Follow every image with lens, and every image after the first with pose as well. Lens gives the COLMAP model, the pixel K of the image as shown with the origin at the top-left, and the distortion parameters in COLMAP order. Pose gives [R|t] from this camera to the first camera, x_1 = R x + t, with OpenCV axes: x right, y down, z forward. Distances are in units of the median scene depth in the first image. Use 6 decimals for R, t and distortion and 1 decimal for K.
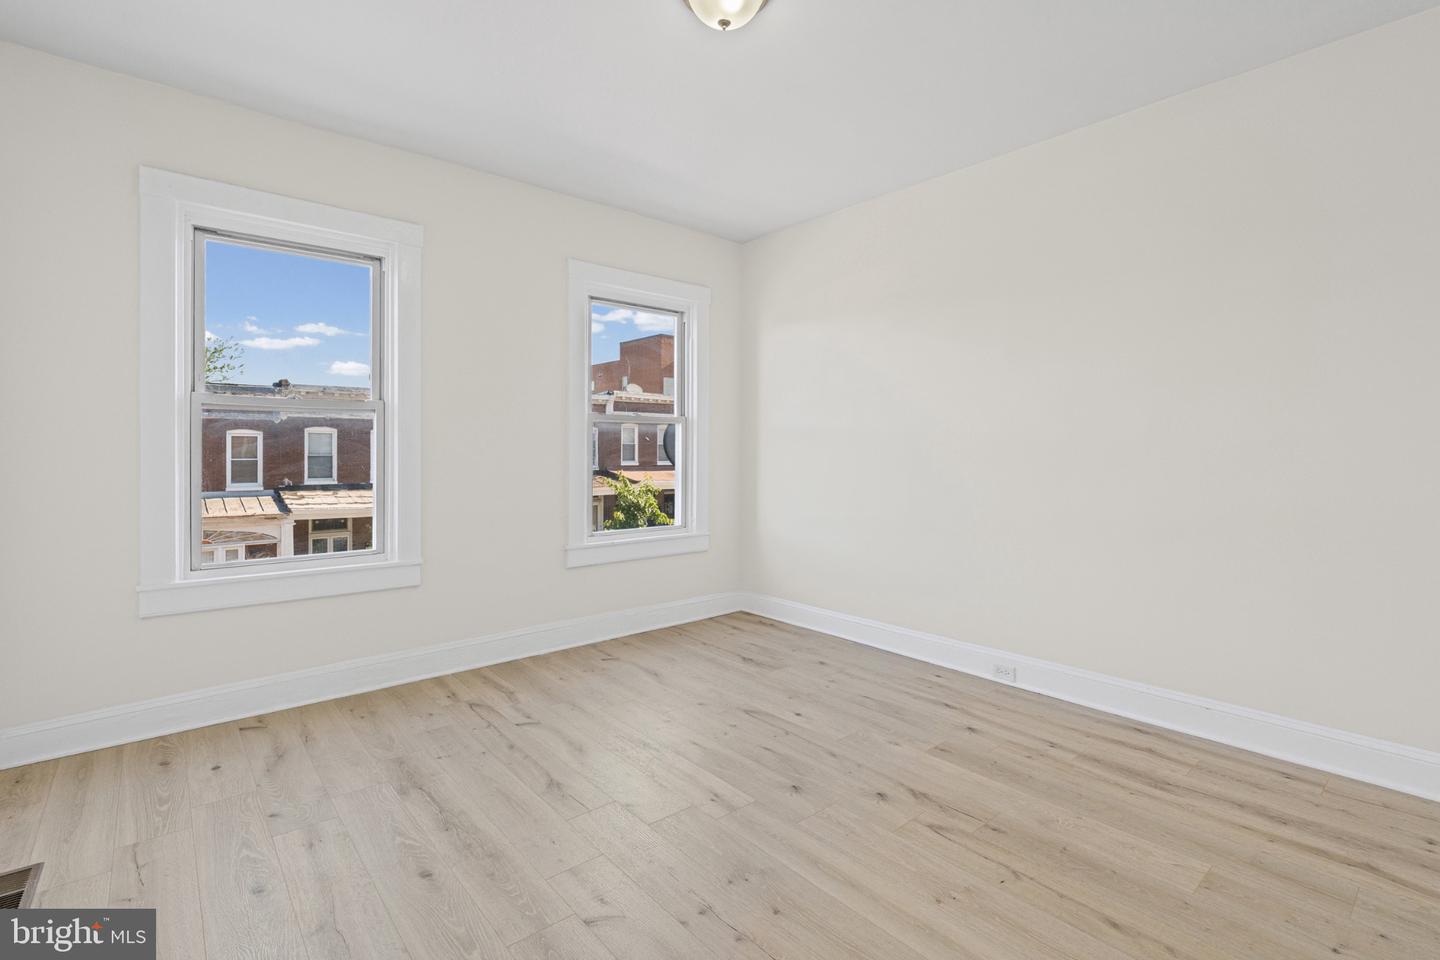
lens RADIAL K [[643.4, 0, 727.3], [0, 643.4, 449.7], [0, 0, 1]] dist [-0.008921, 0.000477]
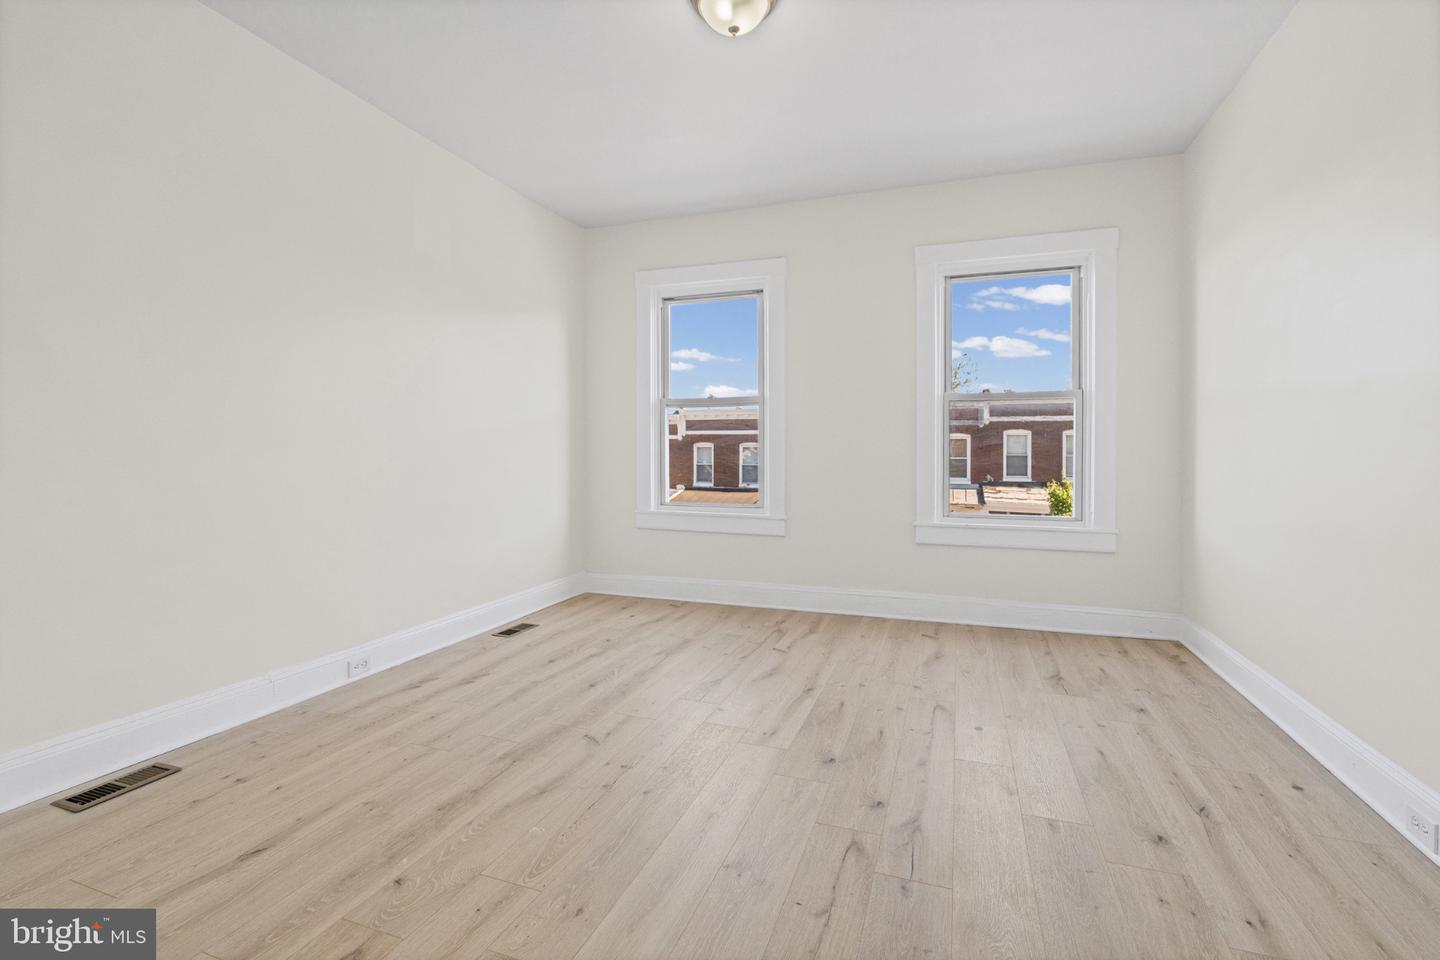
lens RADIAL K [[643.4, 0, 755.3], [0, 643.4, 455.7], [0, 0, 1]] dist [-0.008921, 0.000477]
pose [[0.519534, 0.002794, -0.854445, 0.611906], [-0.000034, 0.999995, 0.003250, 0.046428], [0.854449, -0.001659, 0.519532, 0.283134]]
